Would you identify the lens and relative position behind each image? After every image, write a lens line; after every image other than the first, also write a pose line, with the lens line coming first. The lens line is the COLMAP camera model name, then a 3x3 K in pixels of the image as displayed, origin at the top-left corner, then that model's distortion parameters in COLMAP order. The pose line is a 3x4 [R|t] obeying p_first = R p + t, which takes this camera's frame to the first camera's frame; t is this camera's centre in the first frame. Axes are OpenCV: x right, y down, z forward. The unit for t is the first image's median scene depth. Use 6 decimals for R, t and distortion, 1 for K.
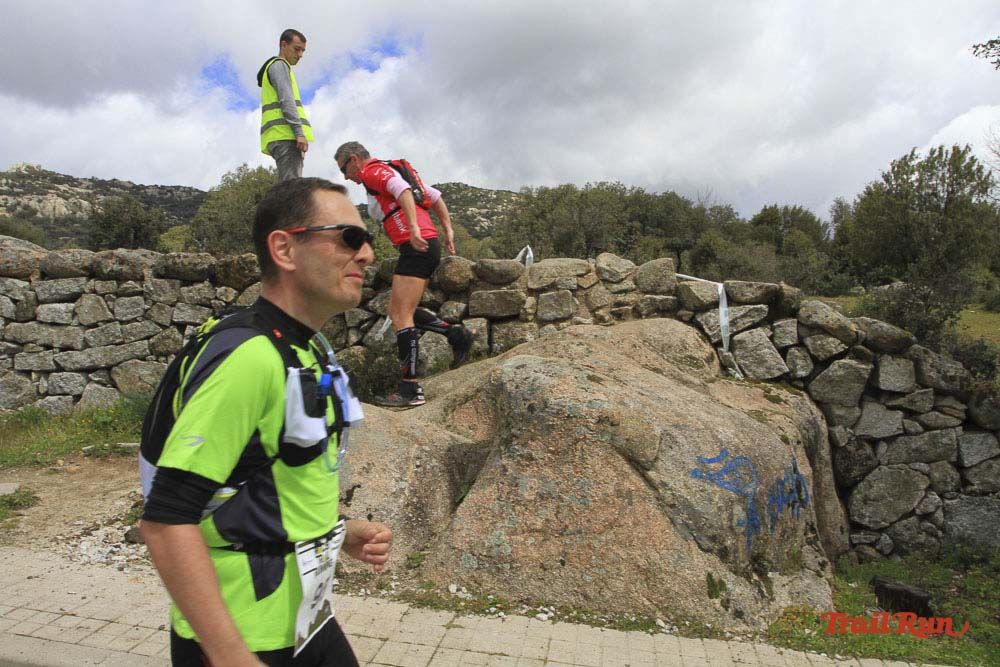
lens RADIAL K [[786.6, 0, 498.6], [0, 786.6, 337.7], [0, 0, 1]] dist [-0.089957, 0.053909]
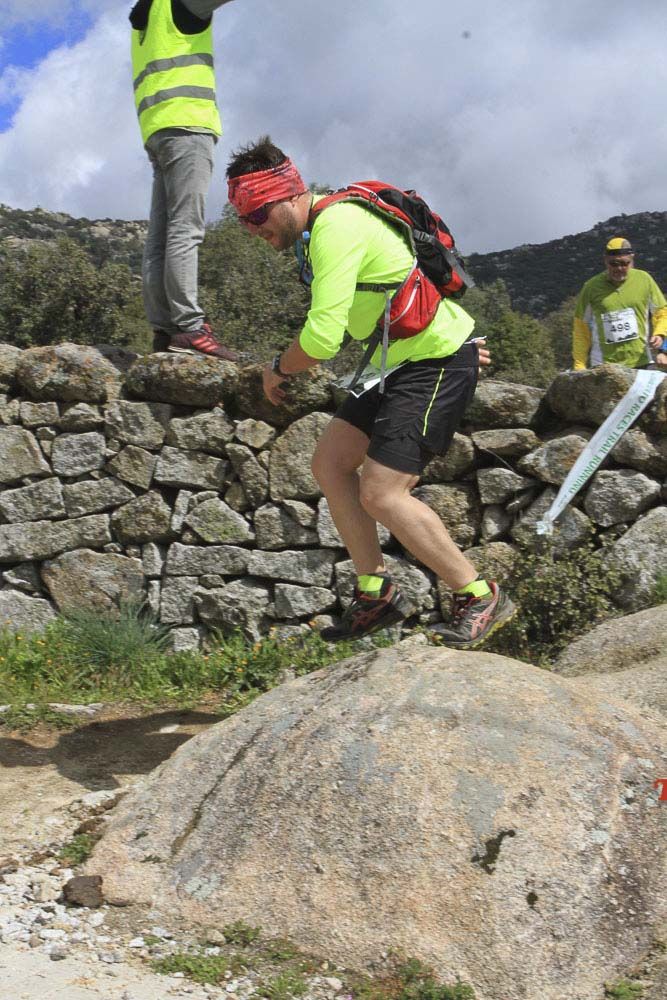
lens RADIAL K [[1495.4, 0, 350.4], [0, 1495.4, 501.8], [0, 0, 1]] dist [-0.015659, 0.135092]
pose [[0.968127, 0.036332, -0.247809, -0.036780], [-0.037618, 0.999292, -0.000457, -0.012770], [0.247617, 0.009764, 0.968809, 0.035910]]
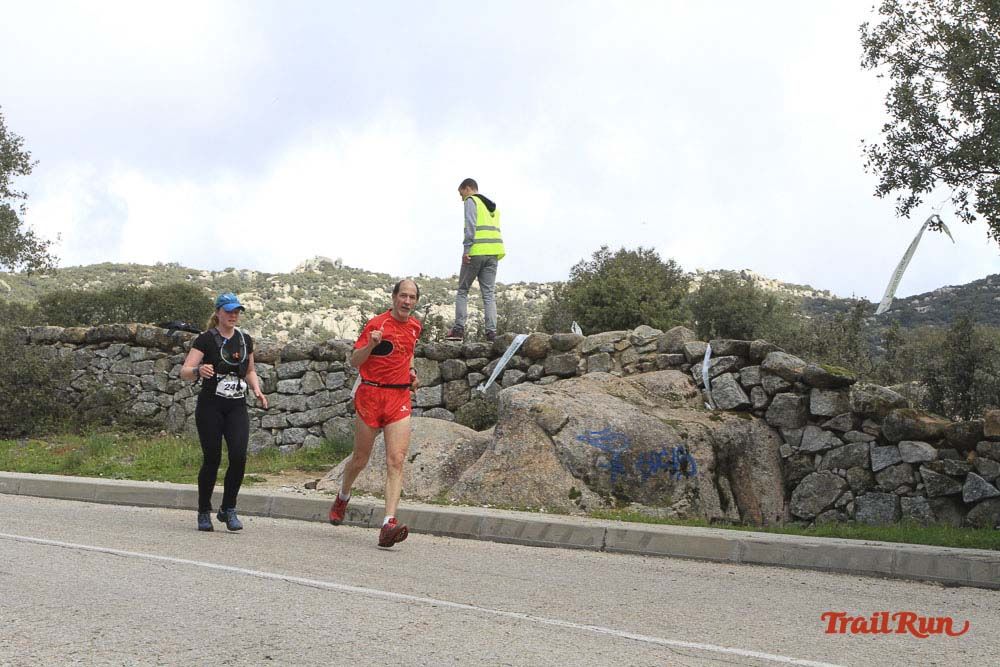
lens RADIAL K [[1495.4, 0, 501.8], [0, 1495.4, 347.5], [0, 0, 1]] dist [-0.015659, 0.135092]
pose [[0.909917, -0.040621, -0.412798, 1.052214], [-0.016919, 0.990730, -0.134786, 0.302000], [0.414446, 0.129629, 0.900794, -1.516406]]
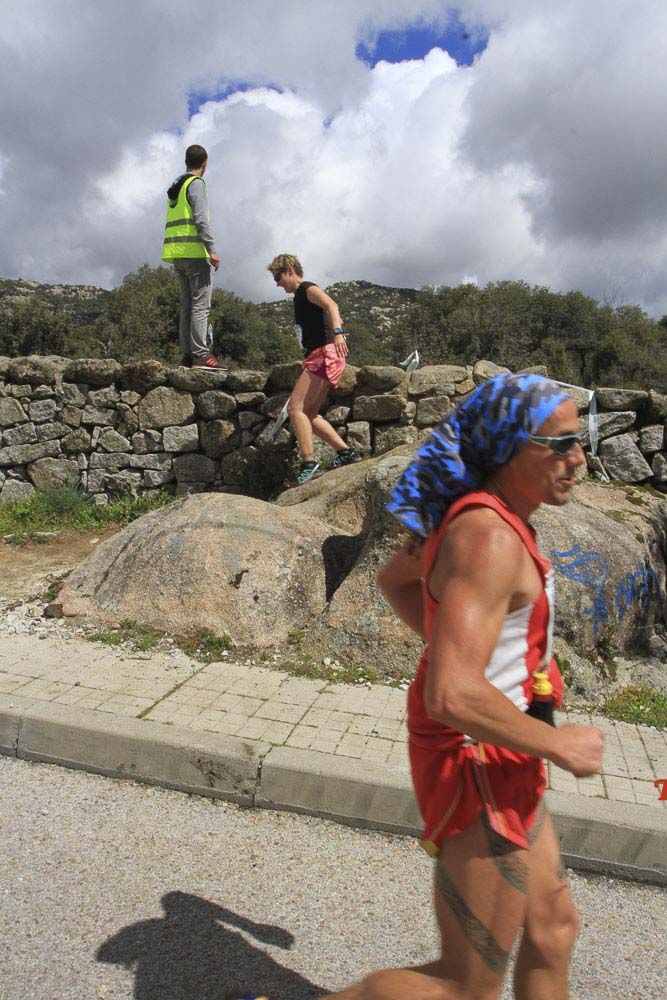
lens RADIAL K [[786.6, 0, 344.3], [0, 786.6, 501.0], [0, 0, 1]] dist [-0.089957, 0.053909]
pose [[0.997446, 0.014931, -0.069841, 0.028761], [-0.009354, 0.996790, 0.079506, -0.001638], [0.070804, -0.078650, 0.994385, -0.079301]]
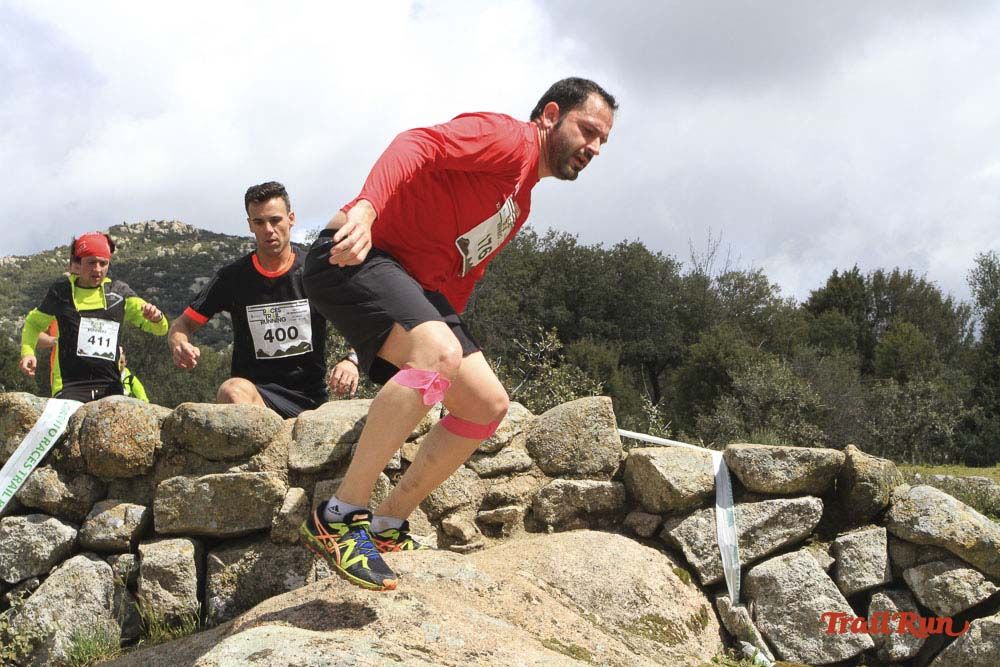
lens RADIAL K [[1746.9, 0, 492.9], [0, 1746.9, 335.4], [0, 0, 1]] dist [0.005097, 0.169017]
pose [[0.991357, -0.003831, 0.131139, 0.023407], [0.020903, 0.991417, -0.129056, -0.008343], [-0.129519, 0.130682, 0.982928, 0.013008]]
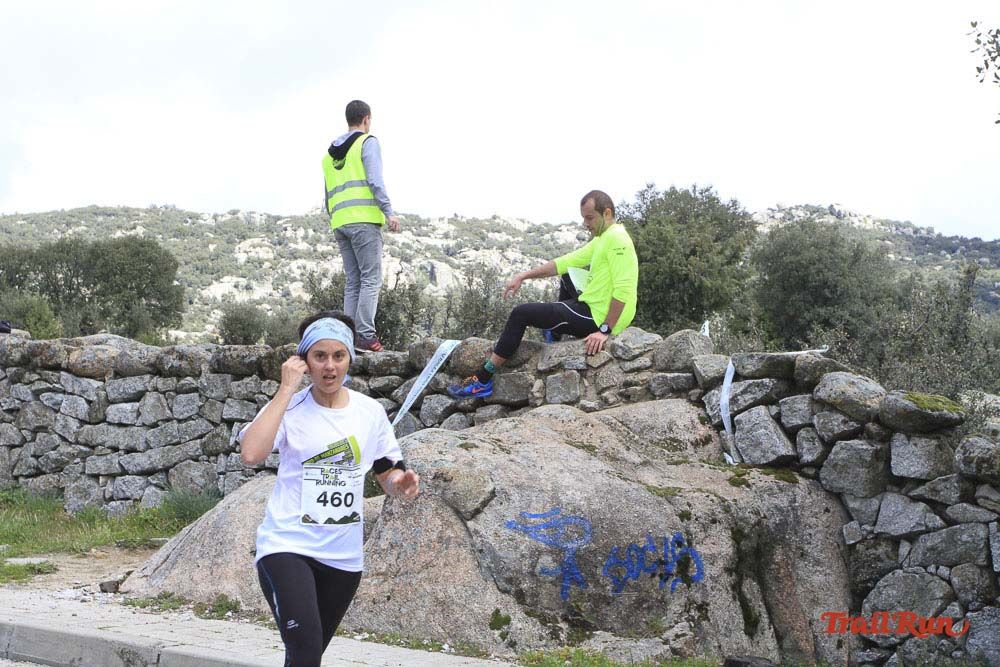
lens RADIAL K [[1738.5, 0, 500.2], [0, 1738.5, 332.9], [0, 0, 1]] dist [0.009236, 0.087379]
pose [[0.897249, -0.042153, -0.439508, 0.920339], [-0.009713, 0.993307, -0.115097, 0.130801], [0.441418, 0.107539, 0.890834, -0.836757]]
